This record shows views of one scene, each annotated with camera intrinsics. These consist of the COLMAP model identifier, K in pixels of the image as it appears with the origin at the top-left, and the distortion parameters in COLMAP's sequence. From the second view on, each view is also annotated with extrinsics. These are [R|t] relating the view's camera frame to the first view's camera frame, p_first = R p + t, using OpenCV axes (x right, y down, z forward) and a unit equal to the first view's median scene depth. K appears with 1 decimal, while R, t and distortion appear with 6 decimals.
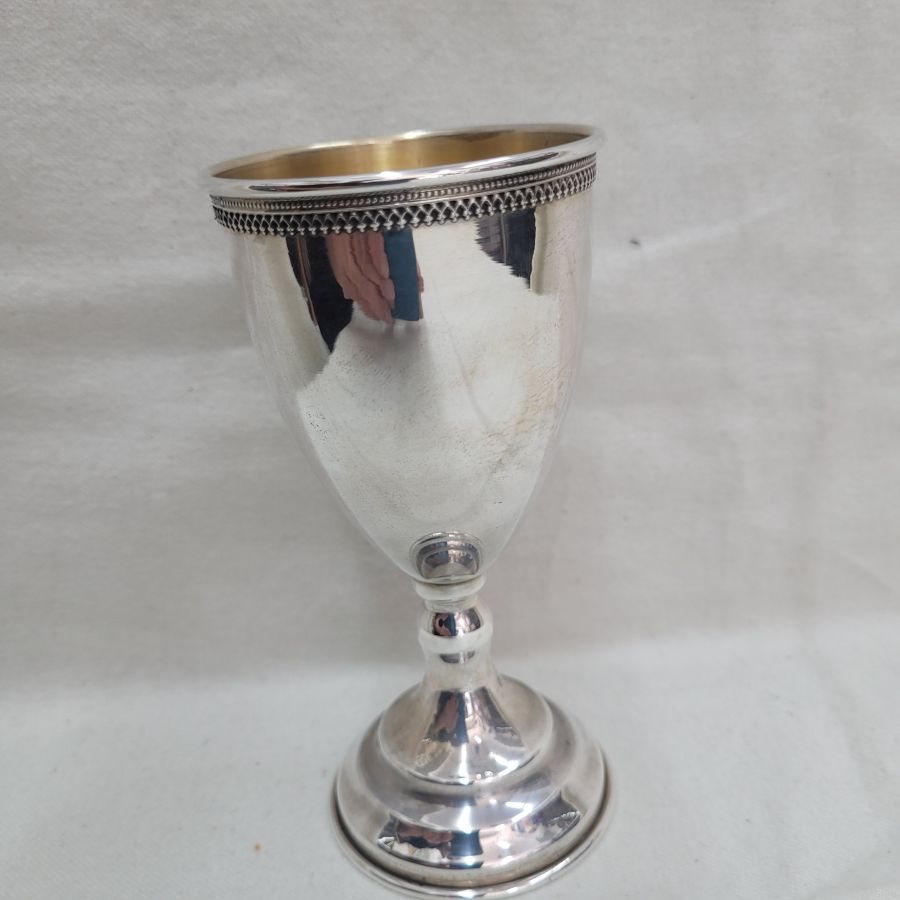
lens RADIAL K [[971.1, 0, 458.5], [0, 971.1, 468.4], [0, 0, 1]] dist [-0.027017, 0.000000]
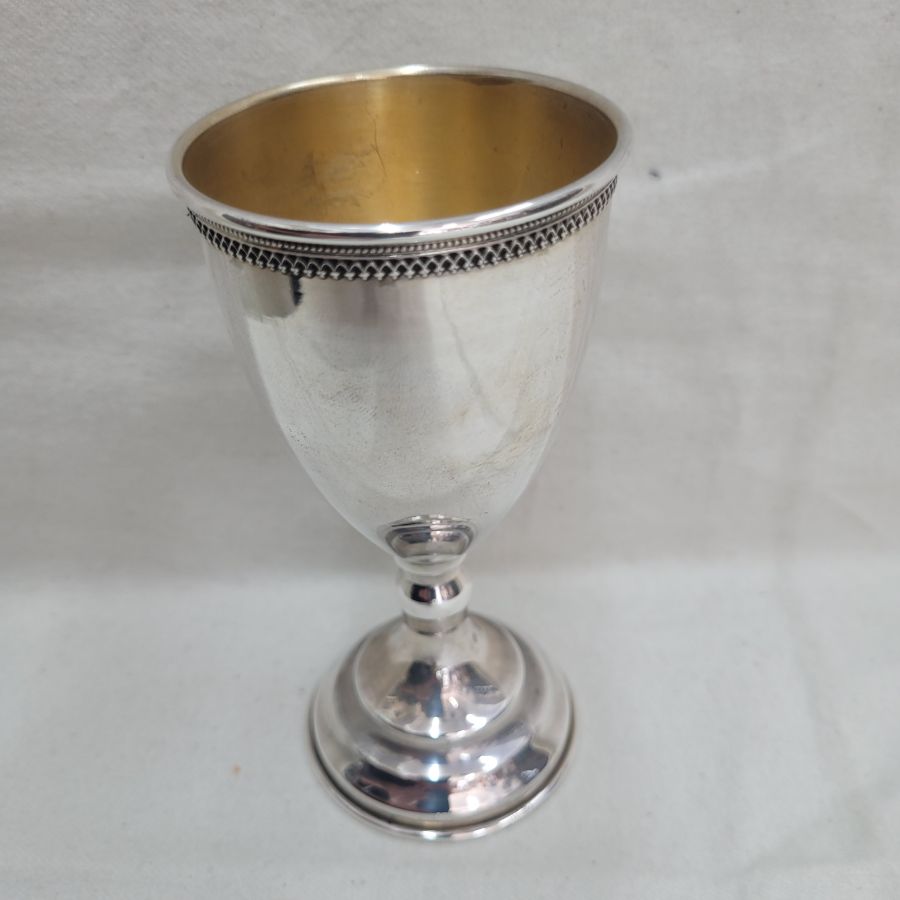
lens RADIAL K [[971.1, 0, 443.7], [0, 971.1, 469.2], [0, 0, 1]] dist [-0.027017, 0.000000]
pose [[0.998537, 0.053745, 0.005946, -0.005603], [-0.053496, 0.965857, 0.253492, -0.191609], [0.007881, -0.253439, 0.967319, 0.055481]]
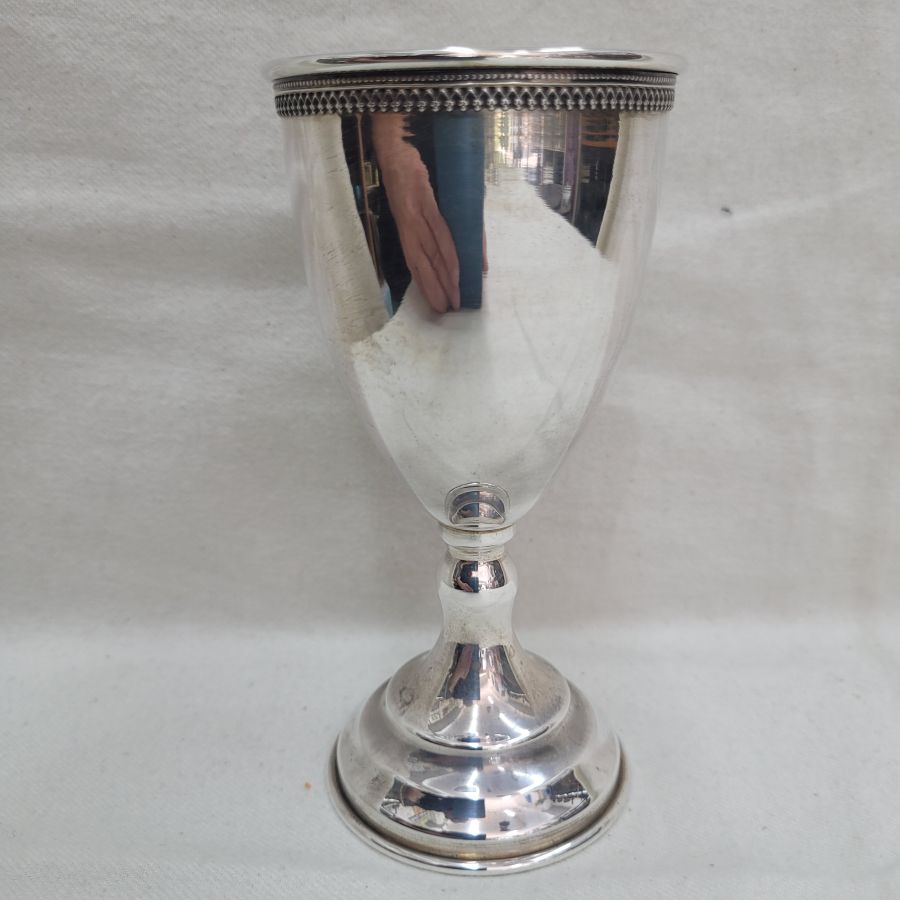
lens RADIAL K [[971.1, 0, 454.3], [0, 971.1, 468.5], [0, 0, 1]] dist [-0.027017, 0.000000]
pose [[0.997077, 0.076384, -0.001428, -0.078038], [-0.076372, 0.996095, -0.044289, 0.100253], [-0.001960, 0.044269, 0.999018, 0.018059]]
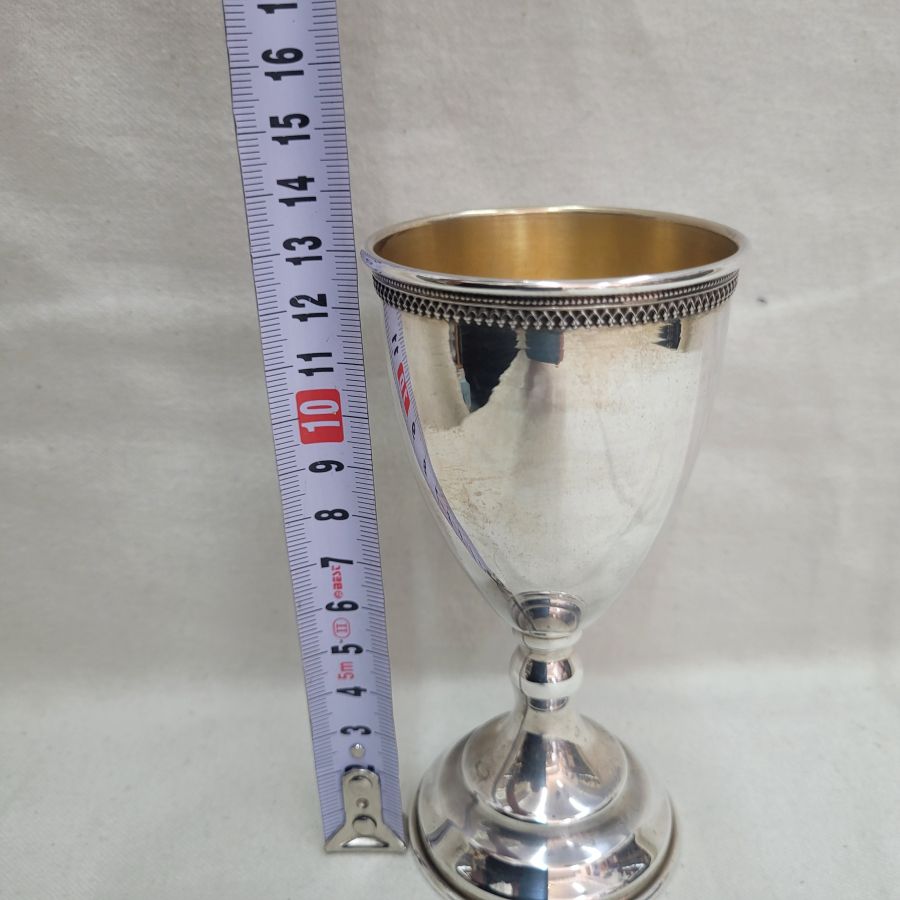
lens RADIAL K [[971.1, 0, 450.8], [0, 971.1, 452.7], [0, 0, 1]] dist [-0.027017, 0.000000]
pose [[0.998210, 0.057637, 0.015987, -0.173584], [-0.057992, 0.998060, 0.022675, -0.072459], [-0.014649, -0.023561, 0.999615, -0.067810]]
